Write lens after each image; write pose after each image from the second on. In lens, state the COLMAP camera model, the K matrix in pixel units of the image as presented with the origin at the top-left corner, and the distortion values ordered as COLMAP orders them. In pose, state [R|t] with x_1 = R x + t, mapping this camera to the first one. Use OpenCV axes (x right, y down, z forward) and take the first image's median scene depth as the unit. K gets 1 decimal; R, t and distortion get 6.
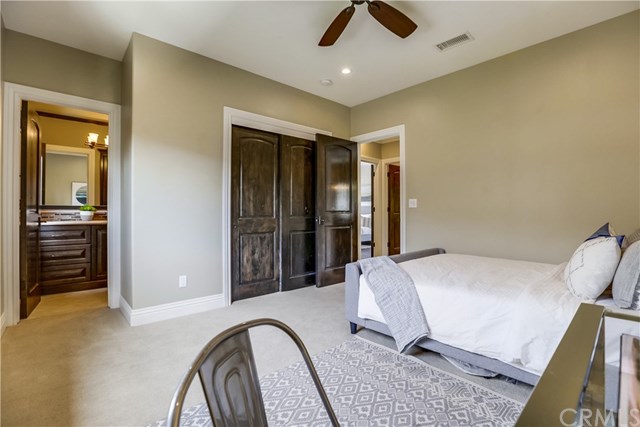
lens RADIAL K [[292.8, 0, 321.8], [0, 292.8, 210.7], [0, 0, 1]] dist [-0.002740, 0.000171]
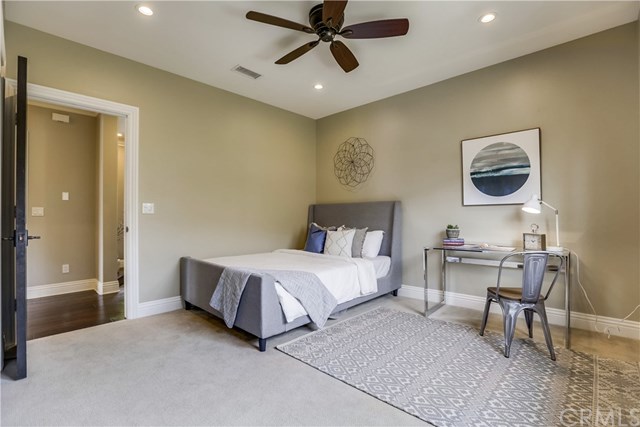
lens RADIAL K [[292.8, 0, 322.5], [0, 292.8, 215.3], [0, 0, 1]] dist [-0.002740, 0.000171]
pose [[-0.045862, 0.007106, 0.998922, -0.994647], [0.002415, 0.999973, -0.007003, 0.002070], [-0.998945, 0.002091, -0.045878, 1.036498]]
